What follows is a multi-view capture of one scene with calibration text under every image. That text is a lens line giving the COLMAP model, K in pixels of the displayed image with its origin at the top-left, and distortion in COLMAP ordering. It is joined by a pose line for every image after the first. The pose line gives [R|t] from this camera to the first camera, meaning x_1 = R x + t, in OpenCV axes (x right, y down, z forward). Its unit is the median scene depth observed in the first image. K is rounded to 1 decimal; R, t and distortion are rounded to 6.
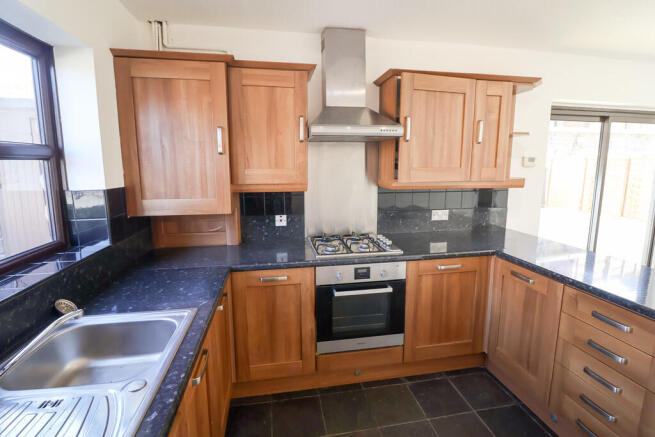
lens RADIAL K [[301.1, 0, 328.3], [0, 301.1, 215.2], [0, 0, 1]] dist [-0.010646, -0.002743]
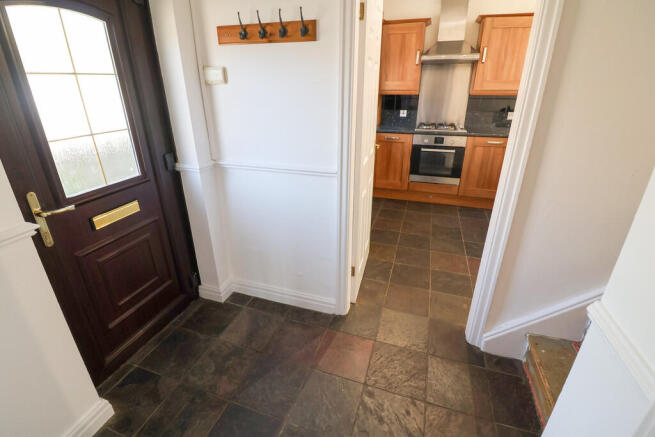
lens RADIAL K [[301.1, 0, 325.2], [0, 301.1, 203.9], [0, 0, 1]] dist [-0.010646, -0.002743]
pose [[0.880498, 0.174821, -0.440636, 0.365036], [-0.070920, 0.967634, 0.242189, 0.165159], [0.468714, -0.181997, 0.864398, -0.969194]]
